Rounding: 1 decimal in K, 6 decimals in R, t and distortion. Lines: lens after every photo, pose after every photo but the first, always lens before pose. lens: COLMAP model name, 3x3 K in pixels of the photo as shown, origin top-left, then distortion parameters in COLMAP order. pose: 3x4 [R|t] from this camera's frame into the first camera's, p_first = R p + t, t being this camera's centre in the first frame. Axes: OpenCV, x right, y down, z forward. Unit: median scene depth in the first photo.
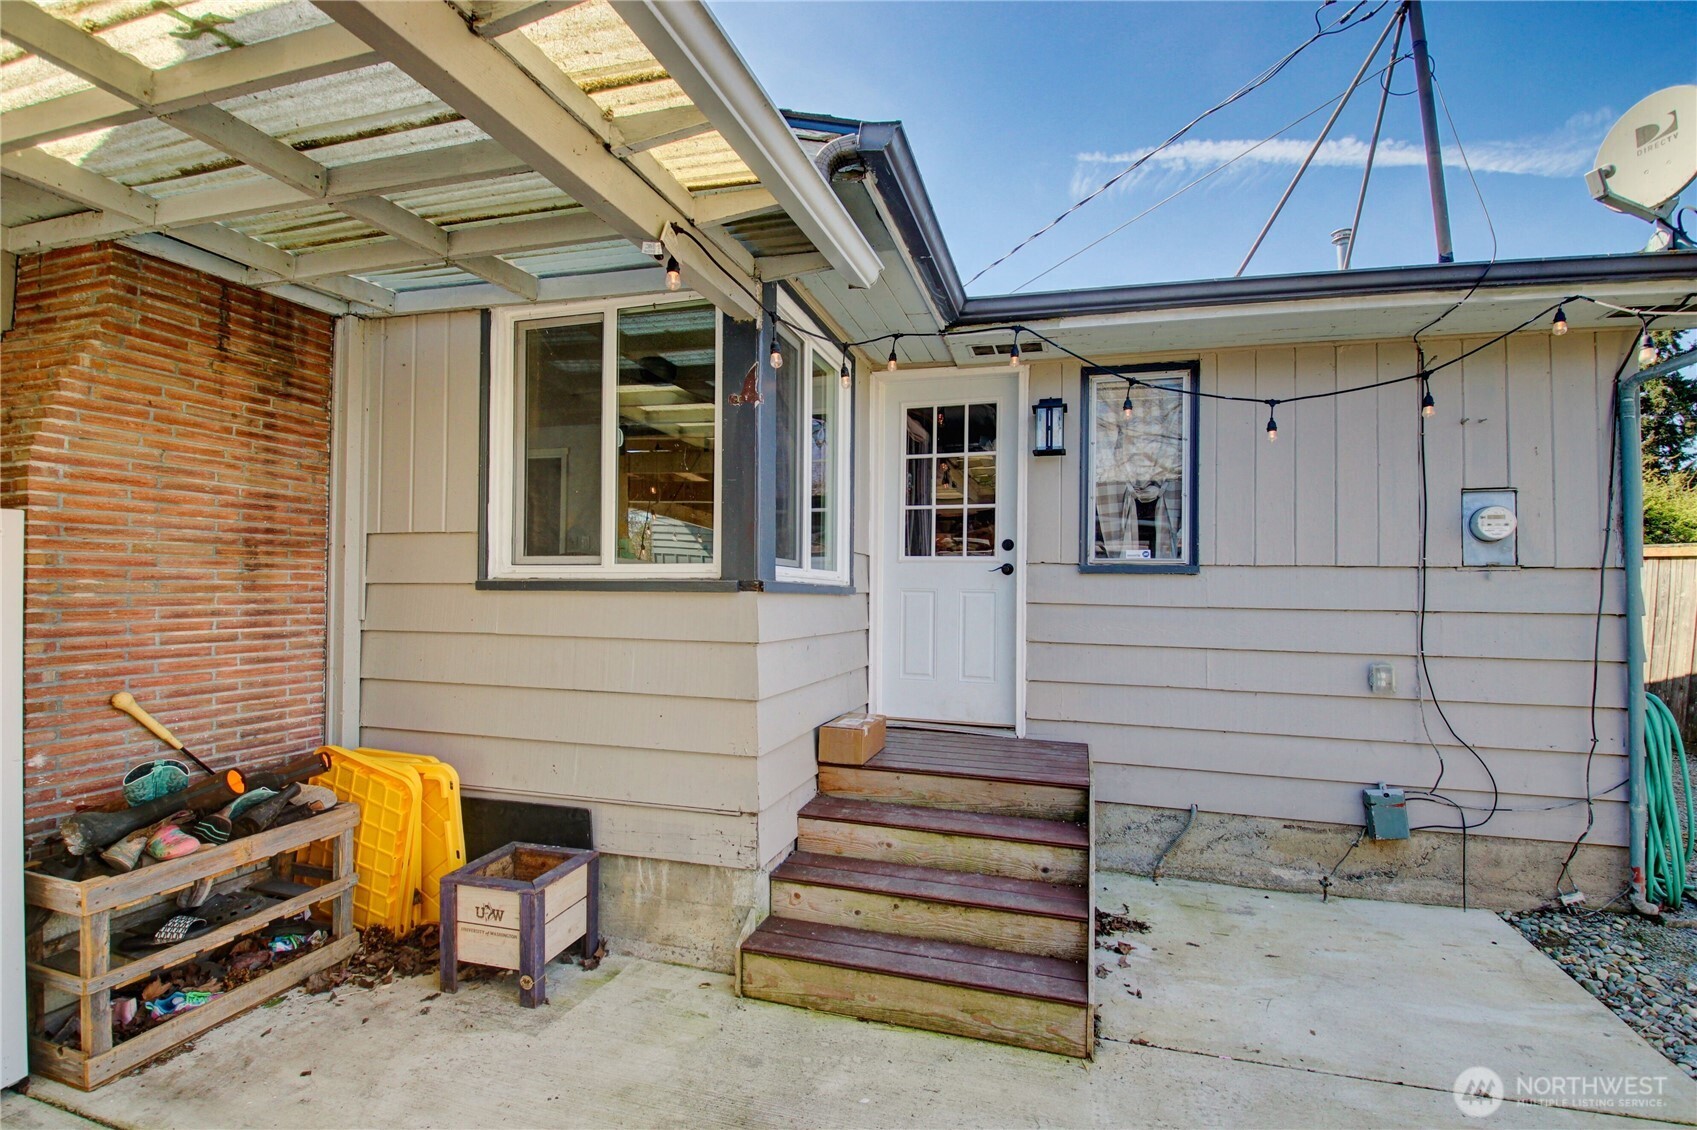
lens RADIAL K [[796.5, 0, 835.5], [0, 796.5, 580.5], [0, 0, 1]] dist [0.039153, -0.047060]
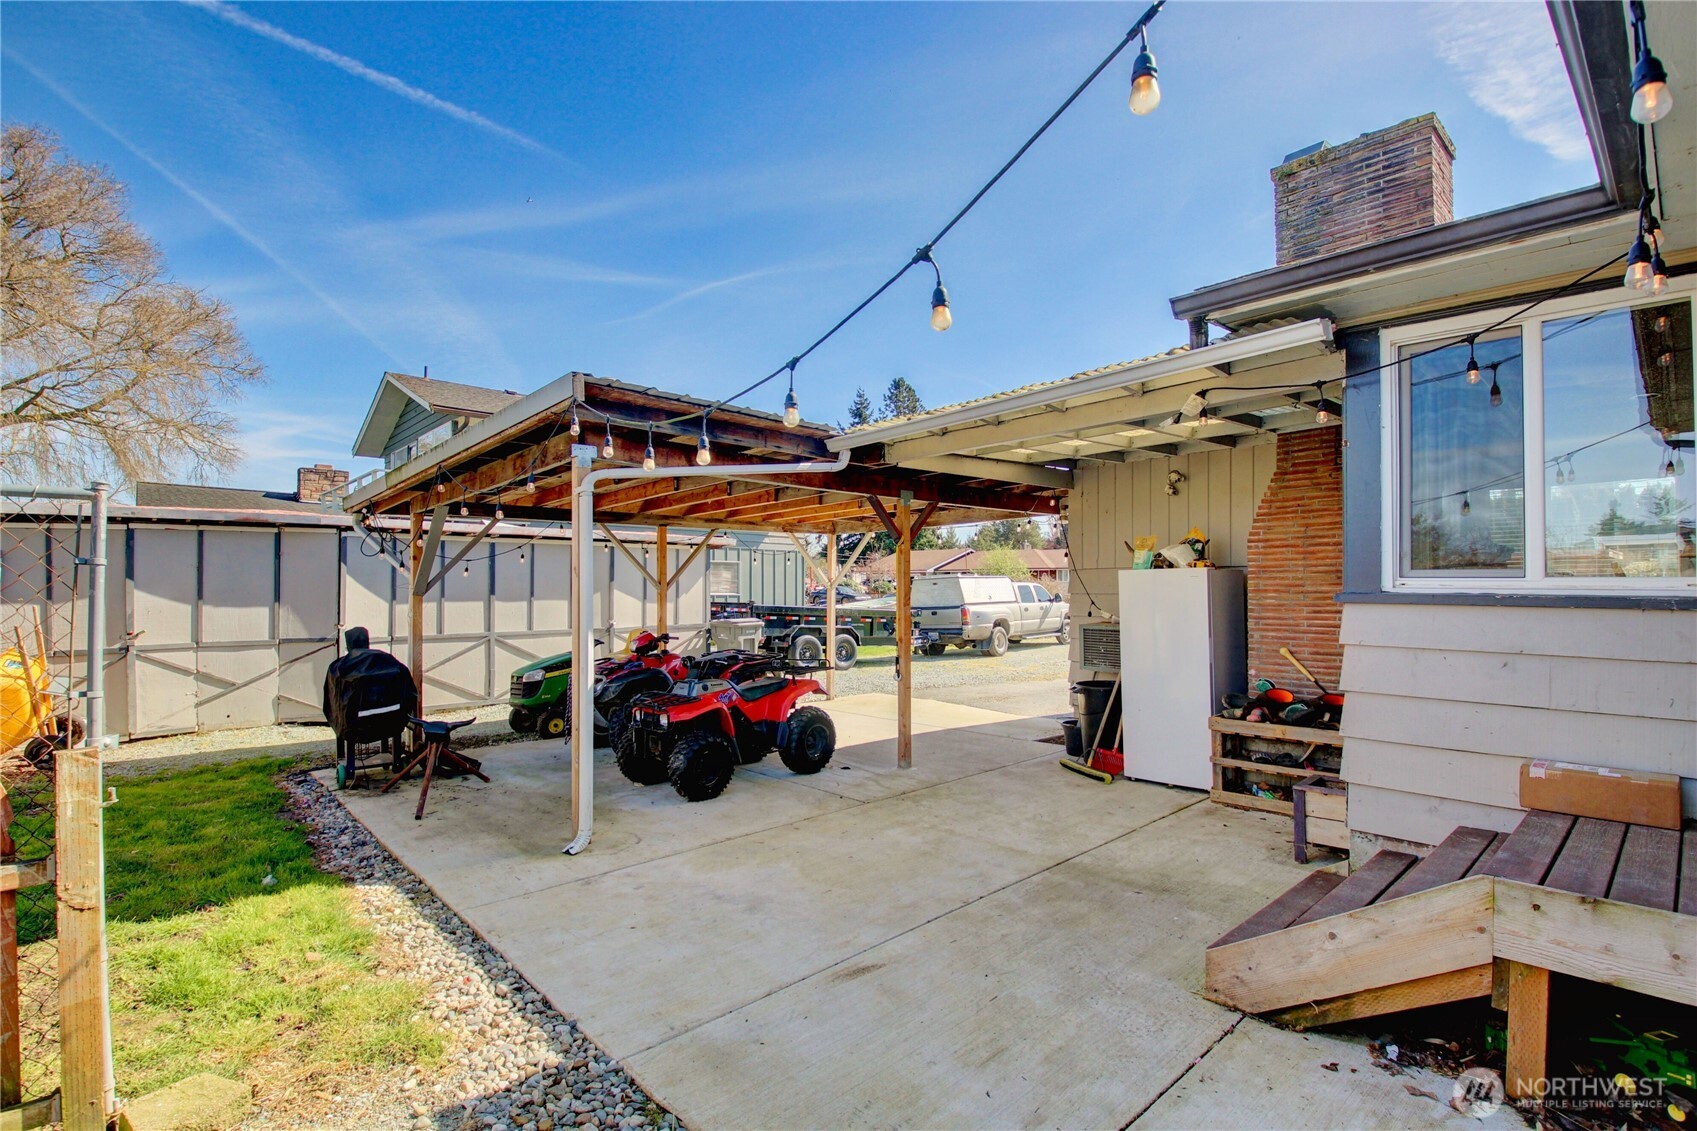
lens RADIAL K [[796.5, 0, 835.5], [0, 796.5, 581.0], [0, 0, 1]] dist [0.039153, -0.047060]
pose [[-0.517522, -0.021090, -0.855410, 1.532866], [0.002474, 0.999655, -0.026143, 0.018233], [0.855666, -0.015646, -0.517292, 1.096009]]
